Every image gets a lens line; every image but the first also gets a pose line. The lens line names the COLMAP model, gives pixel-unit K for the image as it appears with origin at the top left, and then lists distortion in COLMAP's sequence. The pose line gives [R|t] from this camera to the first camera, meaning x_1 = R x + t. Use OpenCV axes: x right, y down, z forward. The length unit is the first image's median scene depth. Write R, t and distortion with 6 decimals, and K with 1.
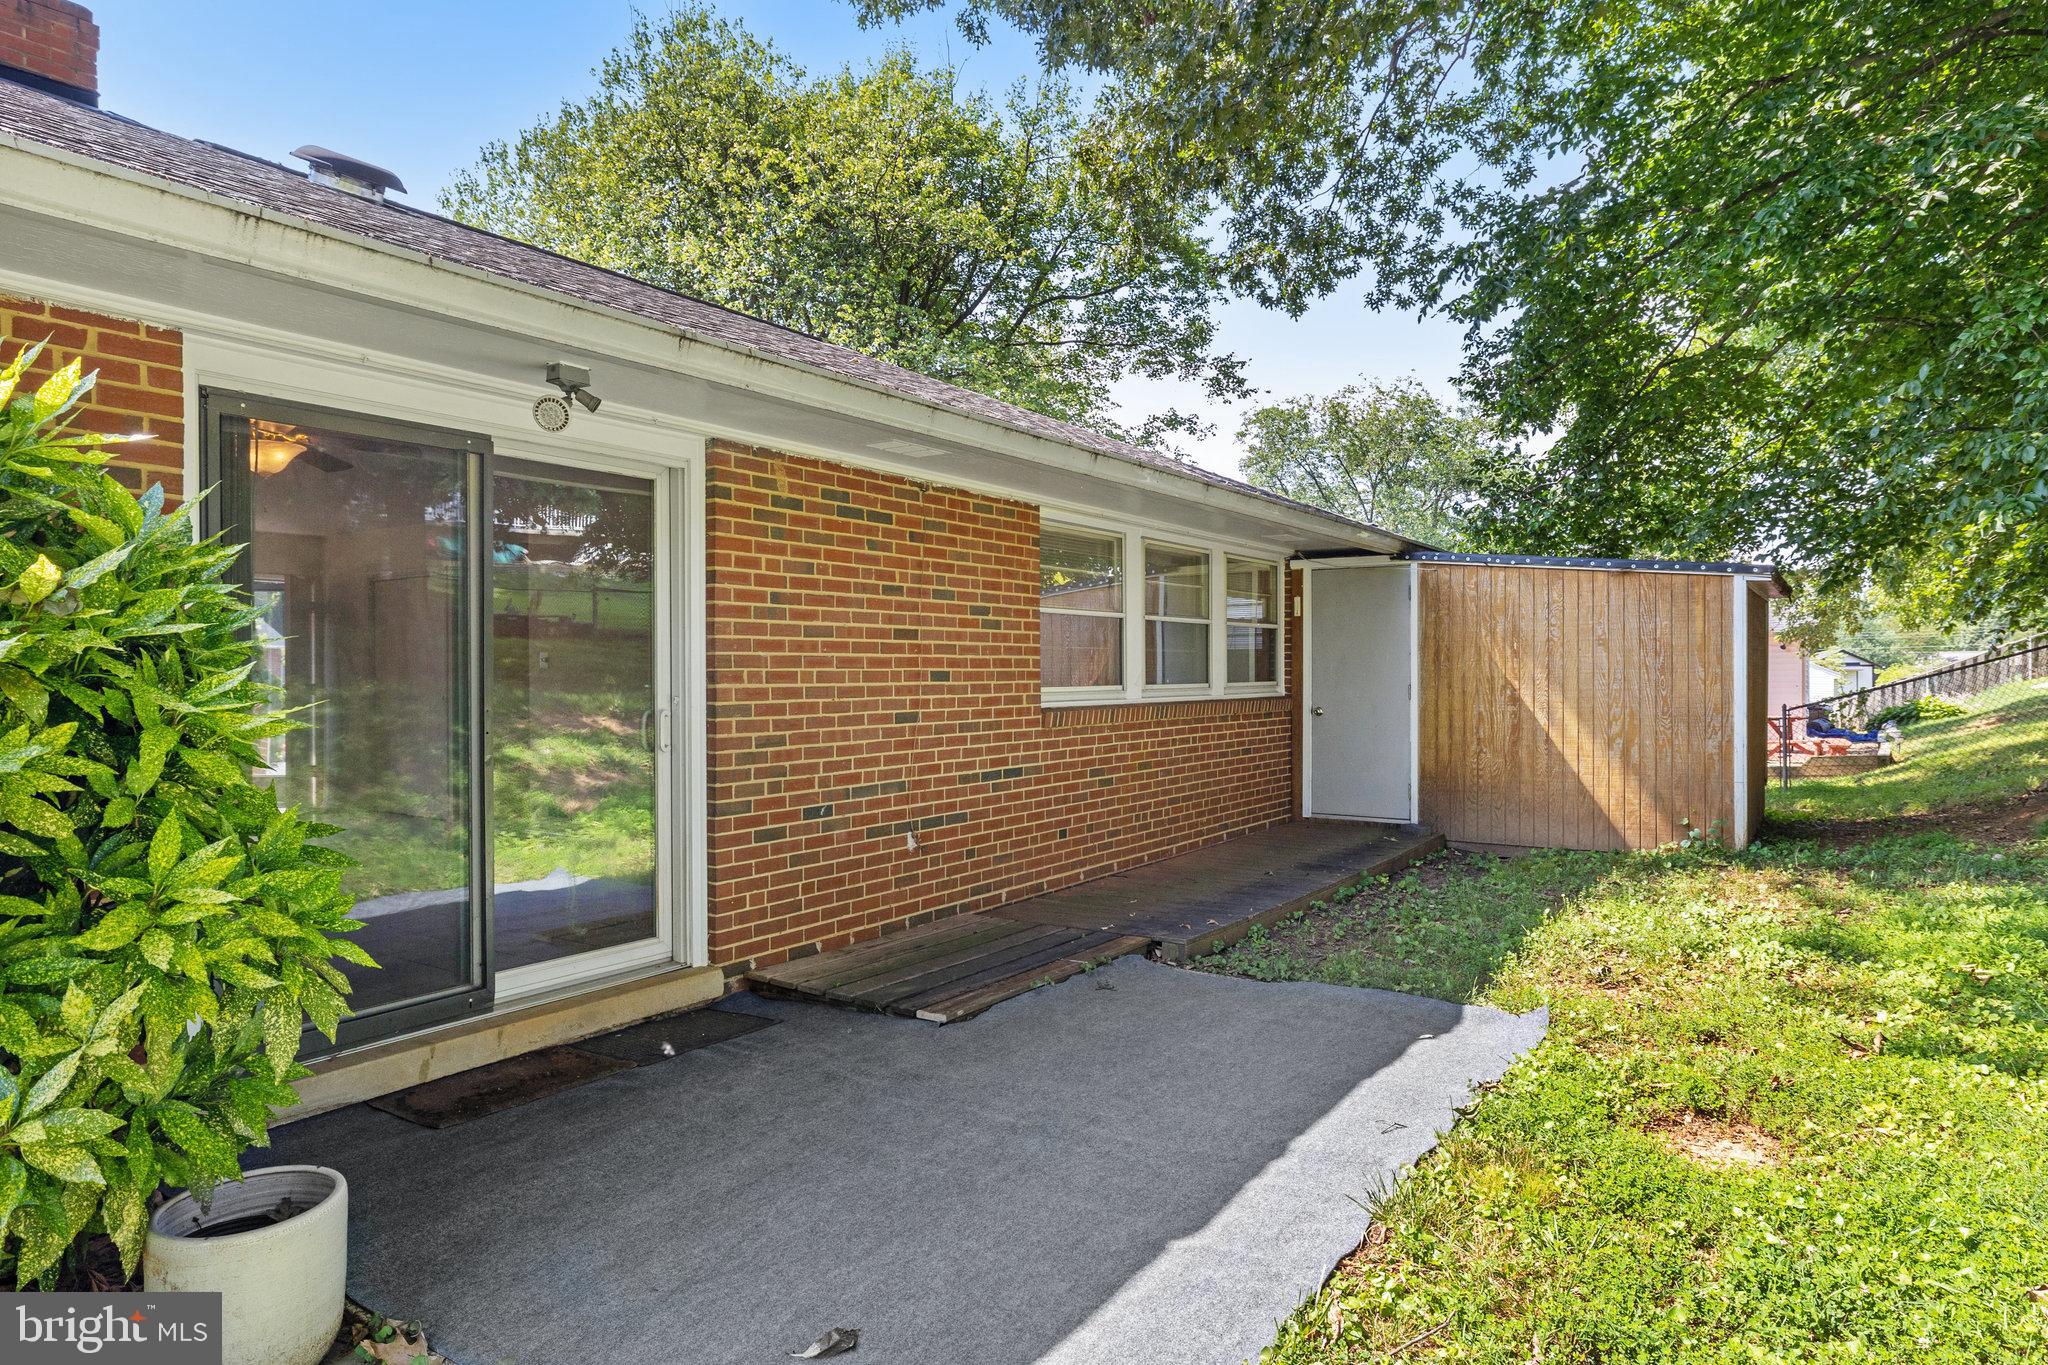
lens RADIAL K [[1244.4, 0, 1024.0], [0, 1244.4, 682.5], [0, 0, 1]] dist [-0.000744, -0.000172]
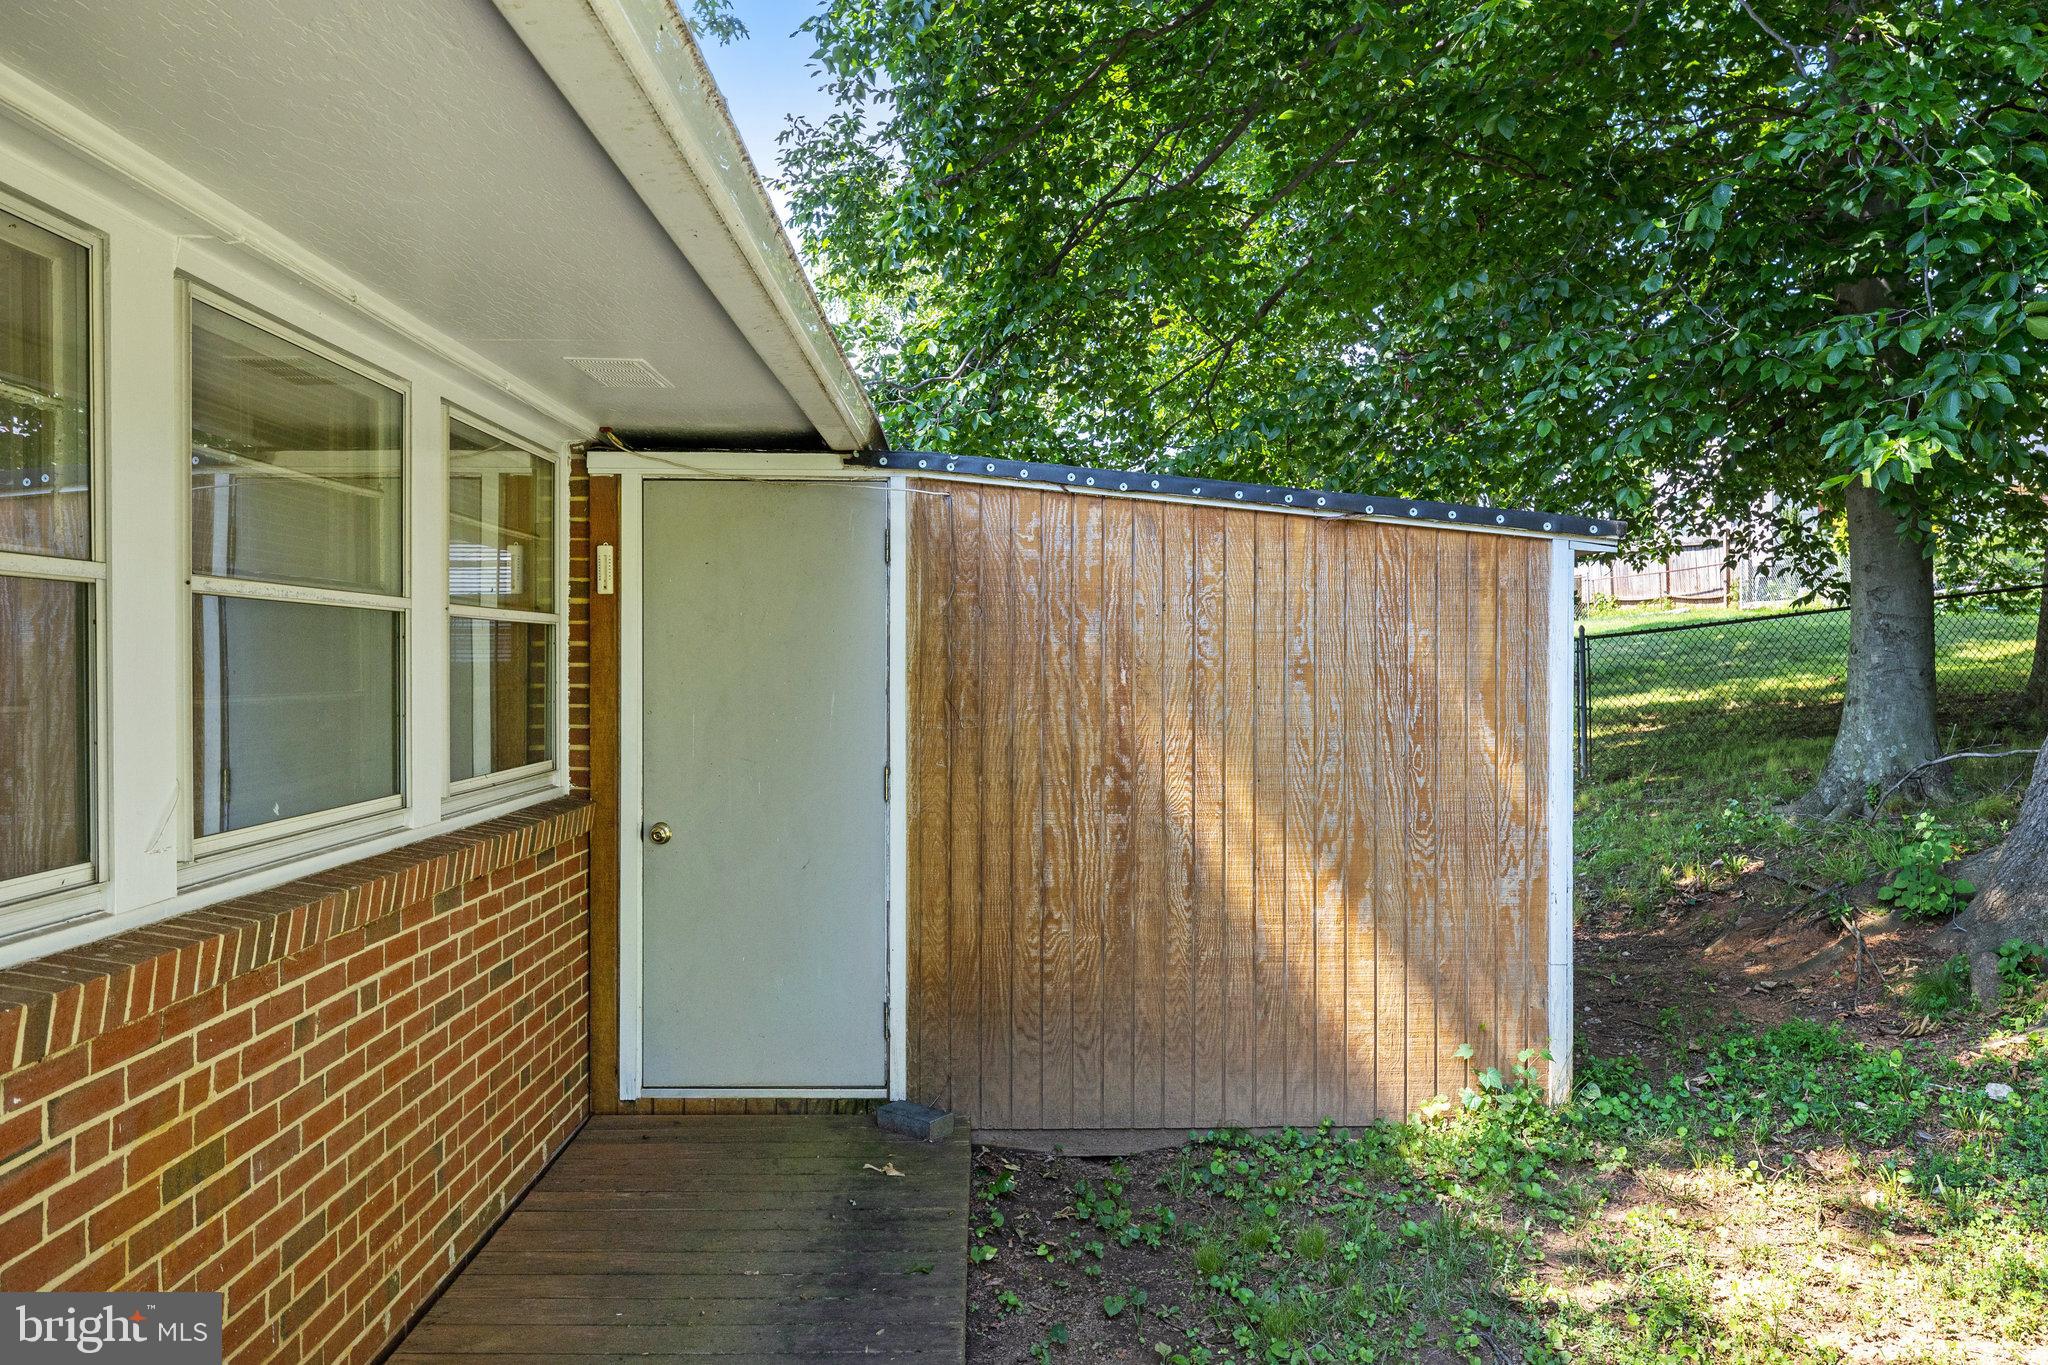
lens RADIAL K [[1591.9, 0, 1024.0], [0, 1591.9, 682.5], [0, 0, 1]] dist [0.003937, 0.000738]
pose [[0.822399, -0.001593, 0.568909, 0.042828], [-0.000192, 0.999995, 0.003079, -0.028000], [-0.568911, -0.002641, 0.822395, 0.531689]]
